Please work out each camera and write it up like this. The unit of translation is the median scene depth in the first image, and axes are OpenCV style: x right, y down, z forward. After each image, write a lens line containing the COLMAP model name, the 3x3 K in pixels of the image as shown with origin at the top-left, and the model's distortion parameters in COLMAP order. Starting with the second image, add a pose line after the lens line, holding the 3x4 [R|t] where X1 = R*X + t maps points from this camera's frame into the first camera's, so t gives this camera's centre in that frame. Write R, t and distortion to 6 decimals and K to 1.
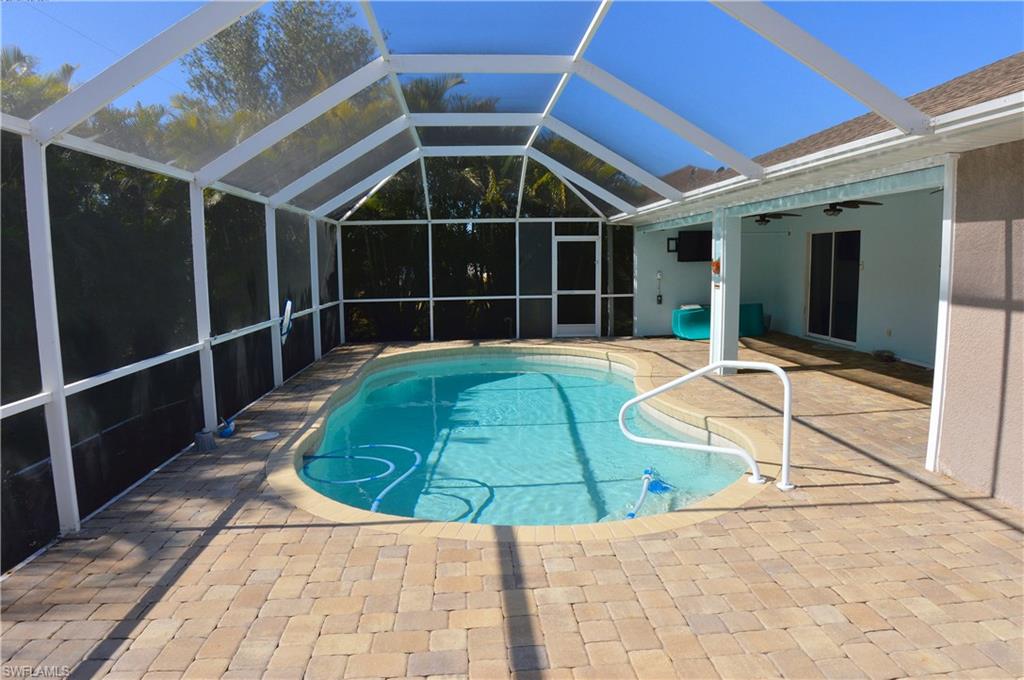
lens RADIAL K [[661.7, 0, 512.0], [0, 661.7, 340.0], [0, 0, 1]] dist [0.002512, 0.000997]
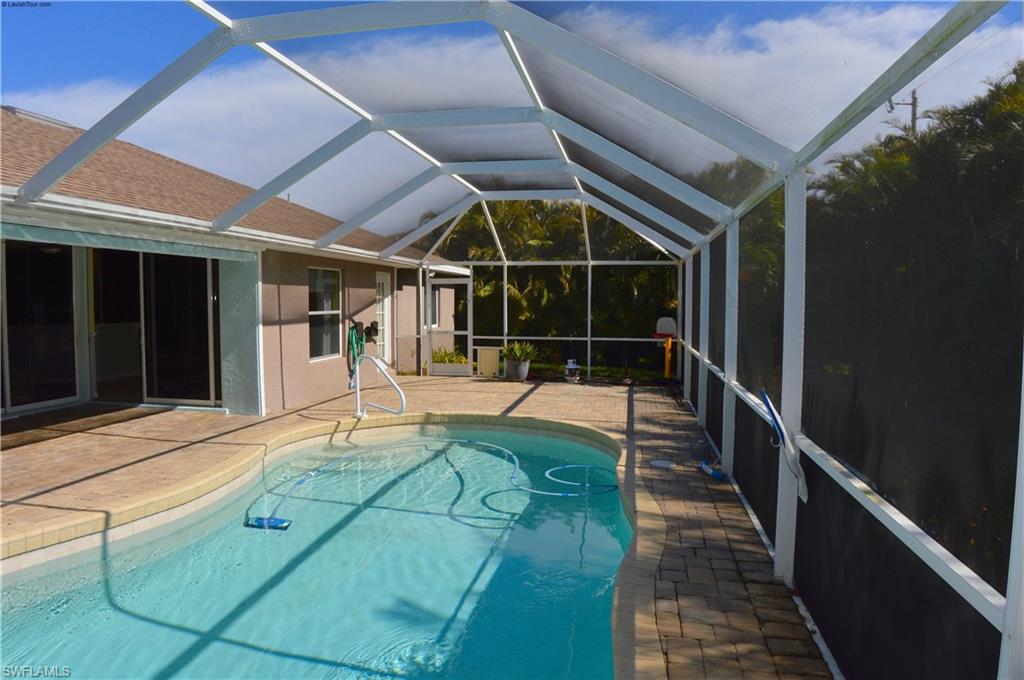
lens RADIAL K [[648.0, 0, 514.3], [0, 648.0, 339.7], [0, 0, 1]] dist [-0.092648, 0.004937]
pose [[-0.963927, -0.001623, 0.266161, -0.532784], [0.046717, 0.983426, 0.175188, -0.302422], [-0.262034, 0.181303, -0.947875, 2.550113]]
